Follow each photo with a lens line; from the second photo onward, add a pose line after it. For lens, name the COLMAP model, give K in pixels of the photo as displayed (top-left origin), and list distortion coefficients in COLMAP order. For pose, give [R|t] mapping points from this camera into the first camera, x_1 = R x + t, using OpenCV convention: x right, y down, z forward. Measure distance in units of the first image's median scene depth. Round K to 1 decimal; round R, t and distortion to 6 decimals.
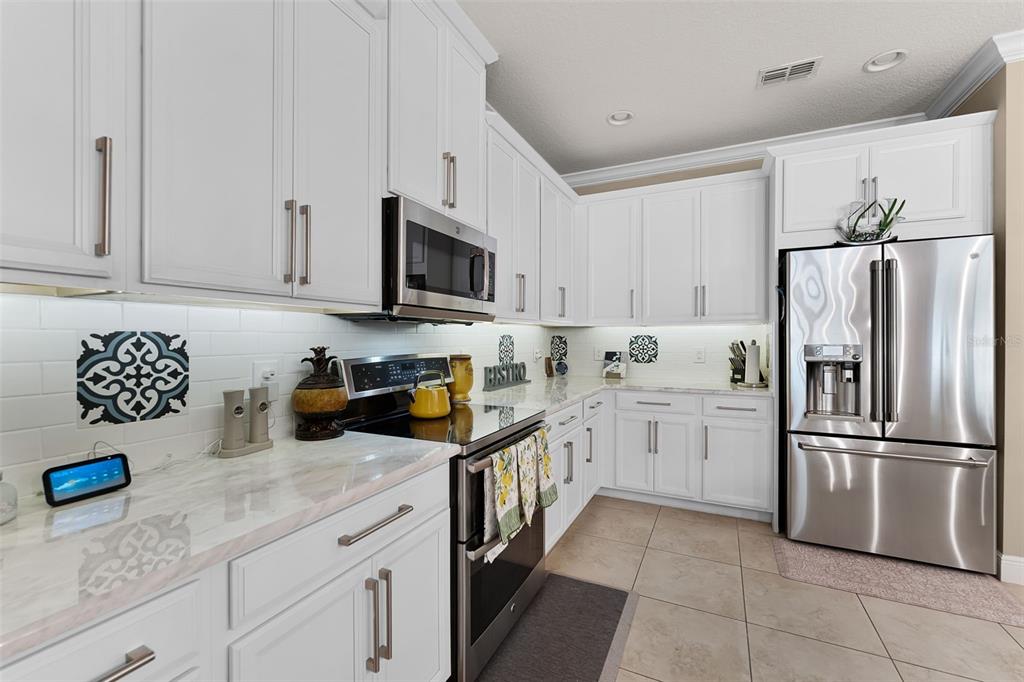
lens RADIAL K [[429.3, 0, 518.5], [0, 429.3, 339.0], [0, 0, 1]] dist [0.002392, -0.000420]
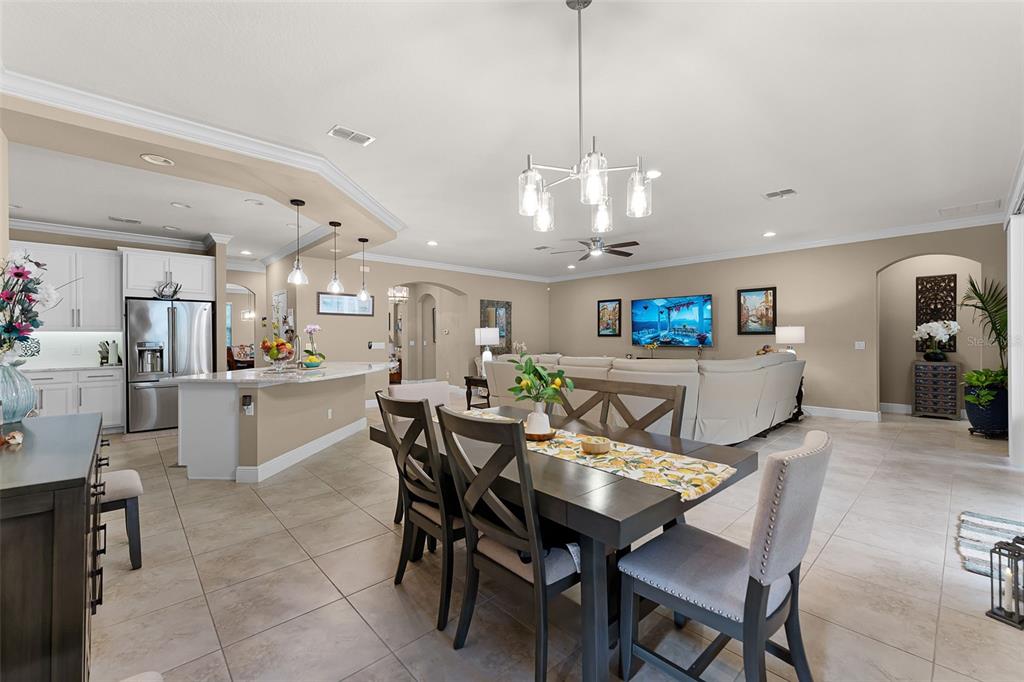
lens RADIAL K [[429.3, 0, 510.2], [0, 429.3, 340.4], [0, 0, 1]] dist [0.002392, -0.000420]
pose [[0.380354, -0.005191, 0.924826, -0.626471], [0.003763, 0.999985, 0.004065, 0.001612], [-0.924833, 0.001934, 0.380368, -1.553587]]
